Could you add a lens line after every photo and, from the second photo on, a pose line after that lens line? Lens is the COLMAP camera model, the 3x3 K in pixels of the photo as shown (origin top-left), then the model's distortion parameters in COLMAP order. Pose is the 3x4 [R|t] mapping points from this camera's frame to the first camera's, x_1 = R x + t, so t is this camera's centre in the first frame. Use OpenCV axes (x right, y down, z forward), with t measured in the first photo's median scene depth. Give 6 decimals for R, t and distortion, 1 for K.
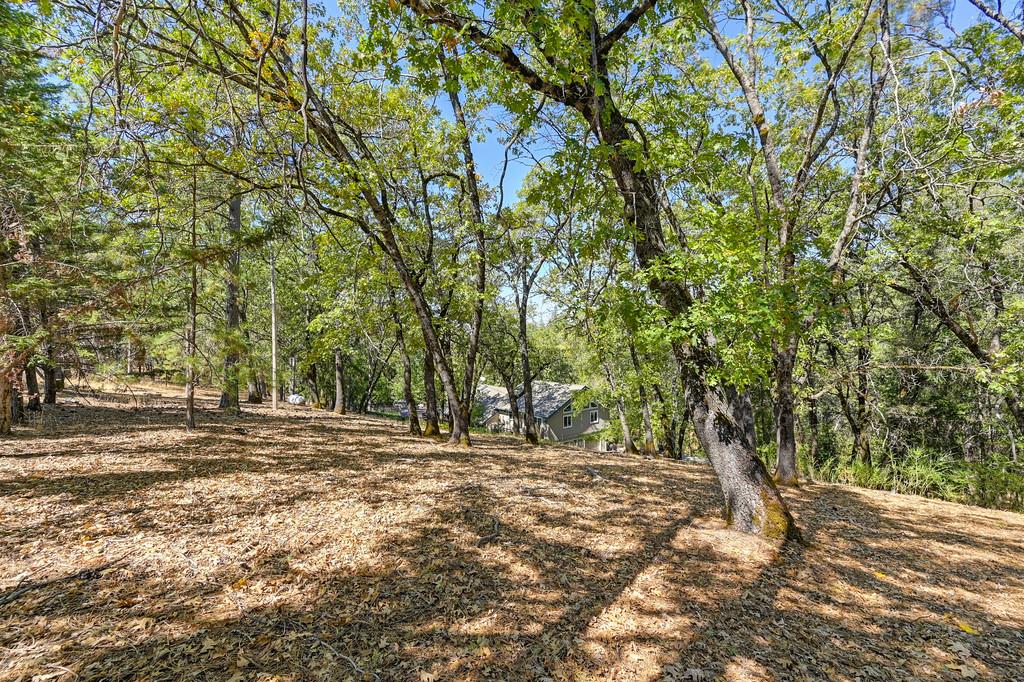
lens RADIAL K [[406.0, 0, 510.3], [0, 406.0, 342.7], [0, 0, 1]] dist [0.000948, 0.000237]
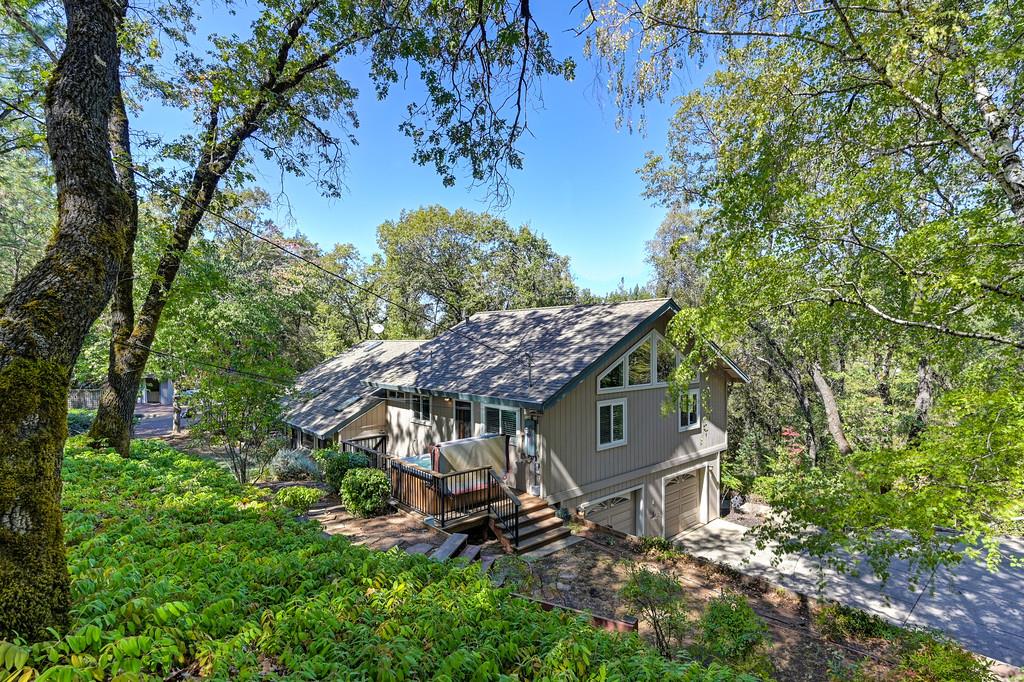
lens RADIAL K [[512.4, 0, 512.0], [0, 512.4, 341.0], [0, 0, 1]] dist [-0.000072, -0.000008]
pose [[0.998976, 0.002689, 0.045172, 0.056043], [-0.002706, 0.999996, 0.000318, 0.134344], [-0.045171, -0.000440, 0.998979, 0.642485]]
